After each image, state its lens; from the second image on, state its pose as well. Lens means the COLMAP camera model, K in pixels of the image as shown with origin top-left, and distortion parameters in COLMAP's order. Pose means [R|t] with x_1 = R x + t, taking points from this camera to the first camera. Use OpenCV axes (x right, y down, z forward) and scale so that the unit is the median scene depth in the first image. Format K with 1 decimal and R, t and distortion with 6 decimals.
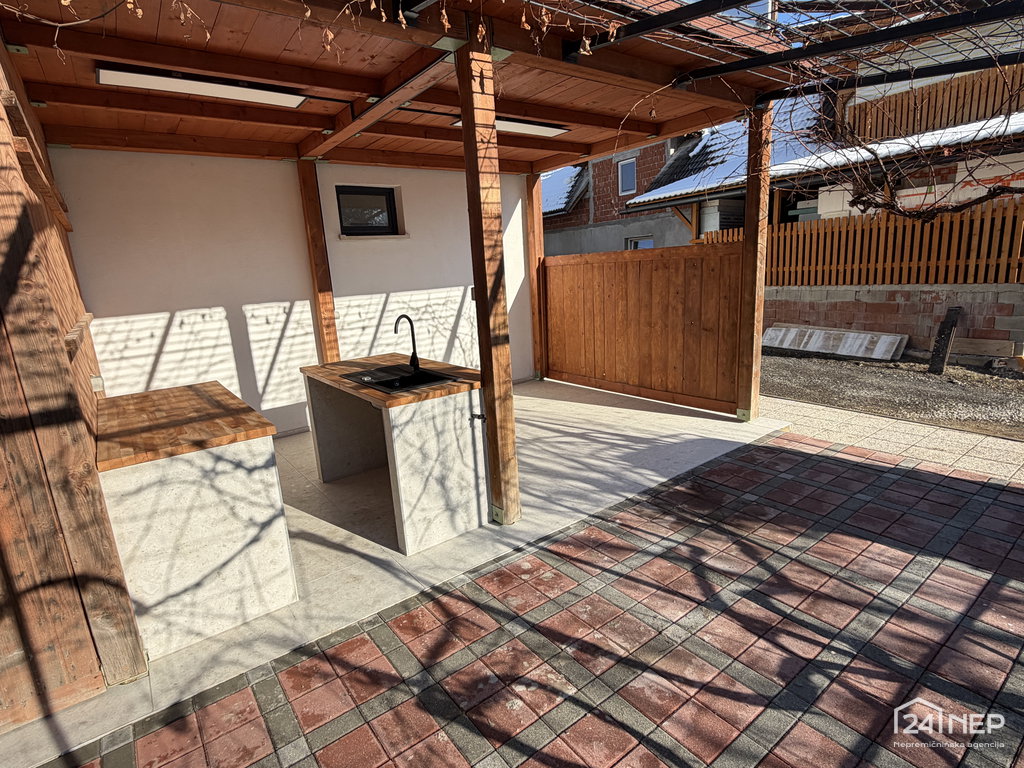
lens RADIAL K [[523.2, 0, 516.2], [0, 523.2, 385.9], [0, 0, 1]] dist [0.001846, 0.000410]
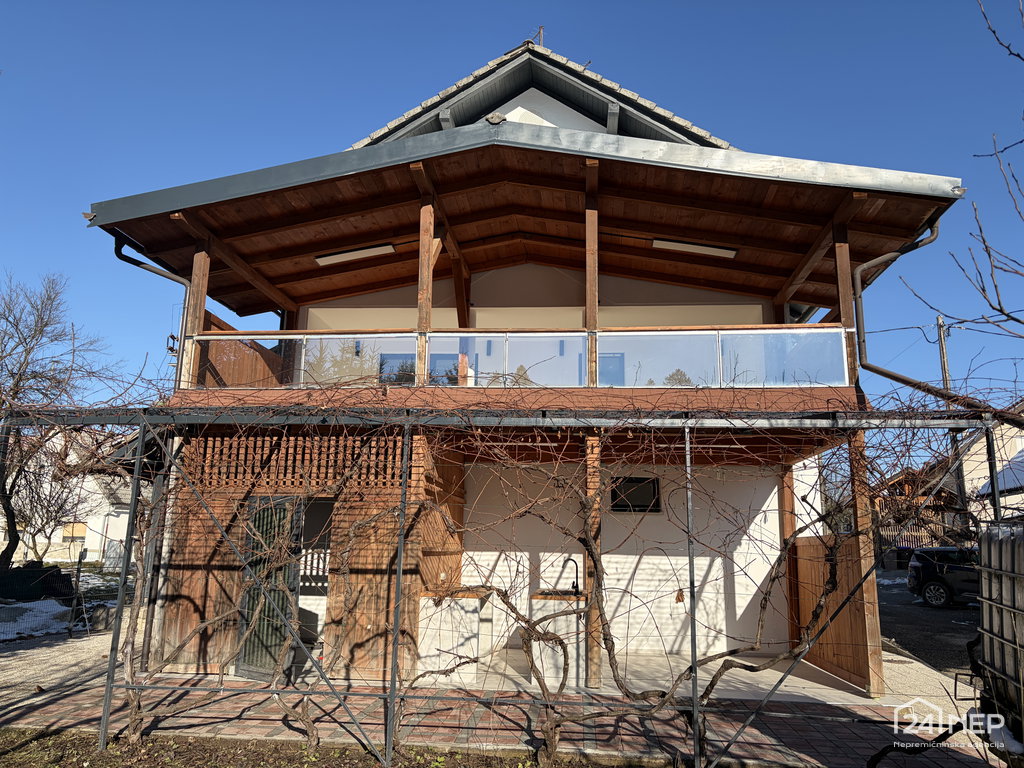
lens RADIAL K [[770.5, 0, 508.9], [0, 770.5, 384.3], [0, 0, 1]] dist [0.003522, -0.003773]
pose [[0.726280, -0.065597, -0.684262, 0.905007], [-0.220057, 0.920863, -0.321849, 0.127593], [0.651224, 0.384329, 0.654369, -0.672132]]
